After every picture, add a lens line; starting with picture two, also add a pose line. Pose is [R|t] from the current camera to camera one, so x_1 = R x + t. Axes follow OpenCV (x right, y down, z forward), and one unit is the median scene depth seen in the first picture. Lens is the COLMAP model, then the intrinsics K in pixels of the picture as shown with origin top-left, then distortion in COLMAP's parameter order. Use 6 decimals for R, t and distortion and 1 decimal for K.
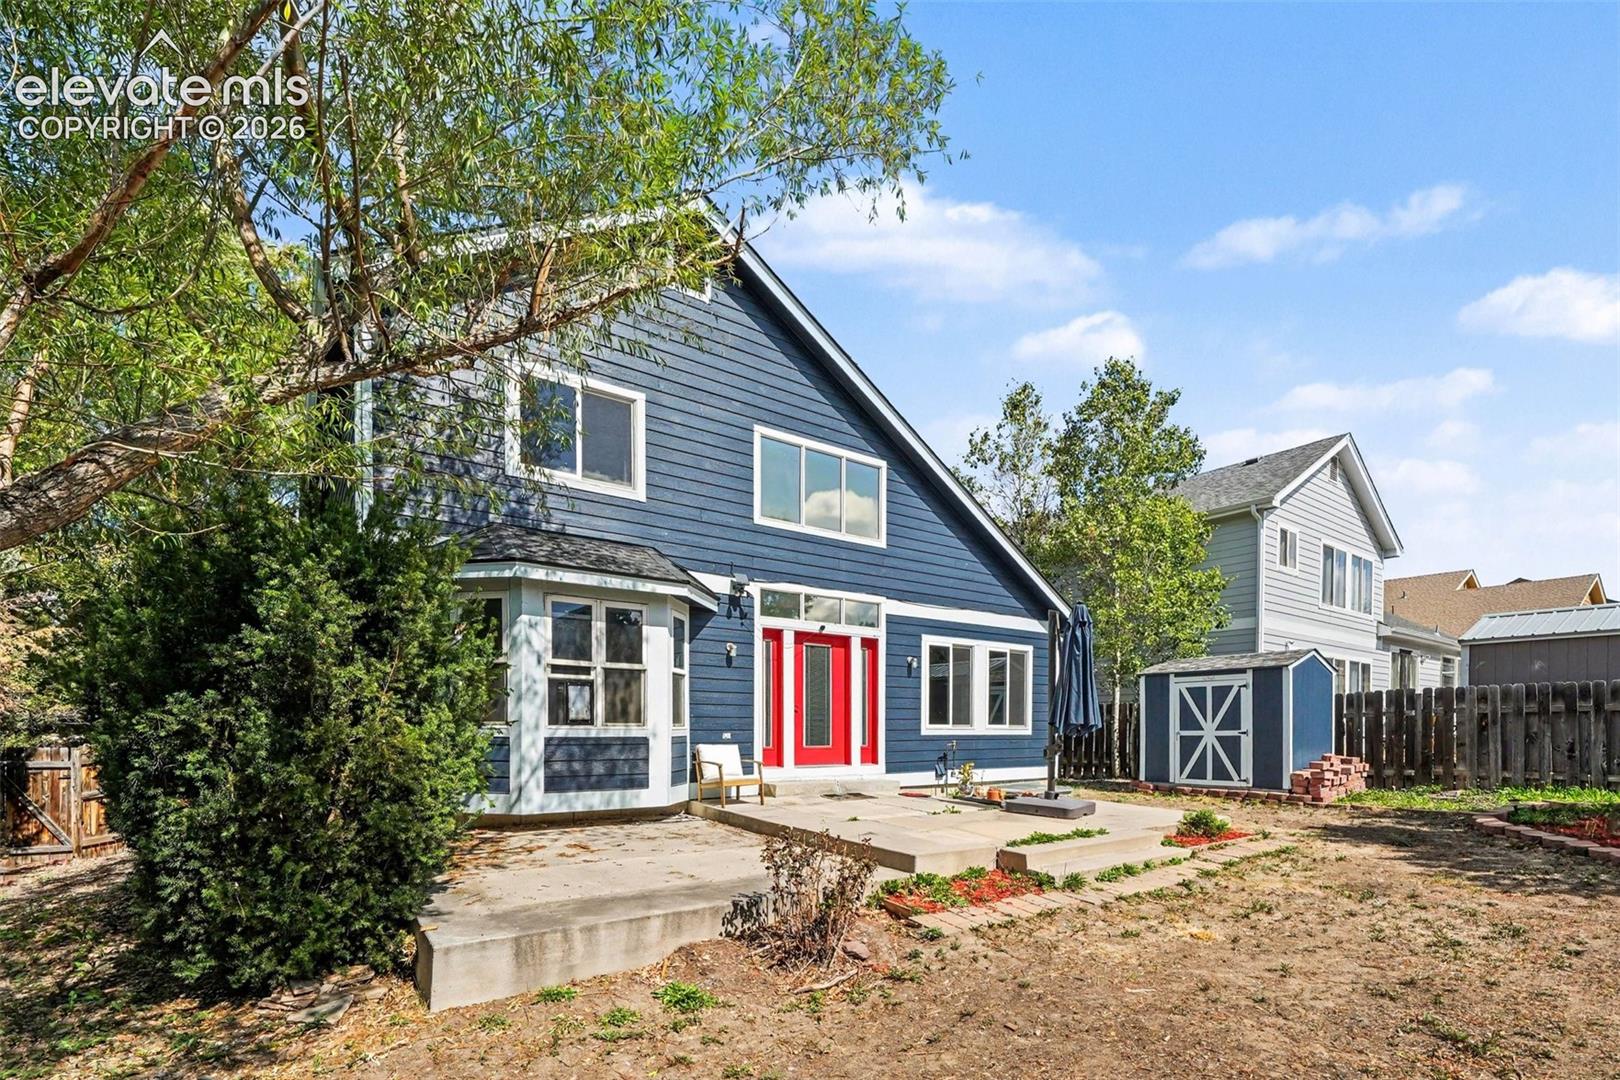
lens RADIAL K [[622.6, 0, 802.2], [0, 622.6, 552.6], [0, 0, 1]] dist [-0.001787, -0.000121]
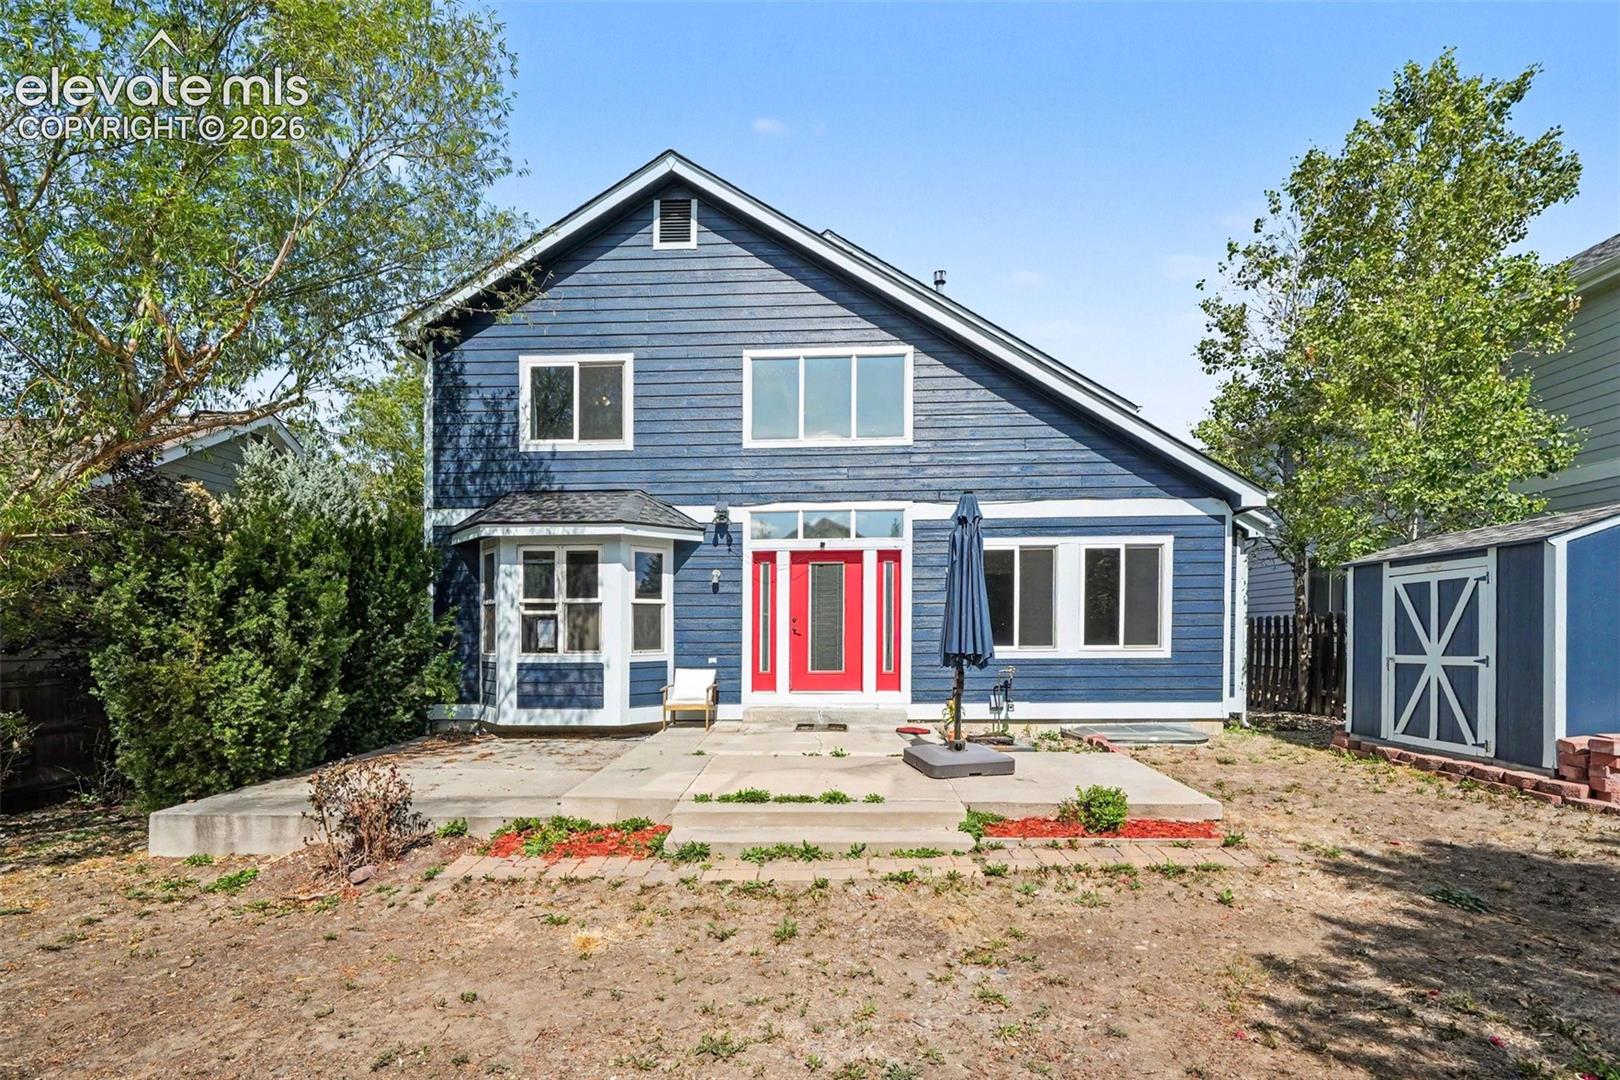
lens RADIAL K [[626.5, 0, 809.1], [0, 626.5, 463.7], [0, 0, 1]] dist [0.000260, -0.000307]
pose [[0.826140, -0.159466, -0.540429, 0.587096], [0.162300, 0.985814, -0.042783, 0.040313], [0.539584, -0.052367, 0.840301, 0.215037]]
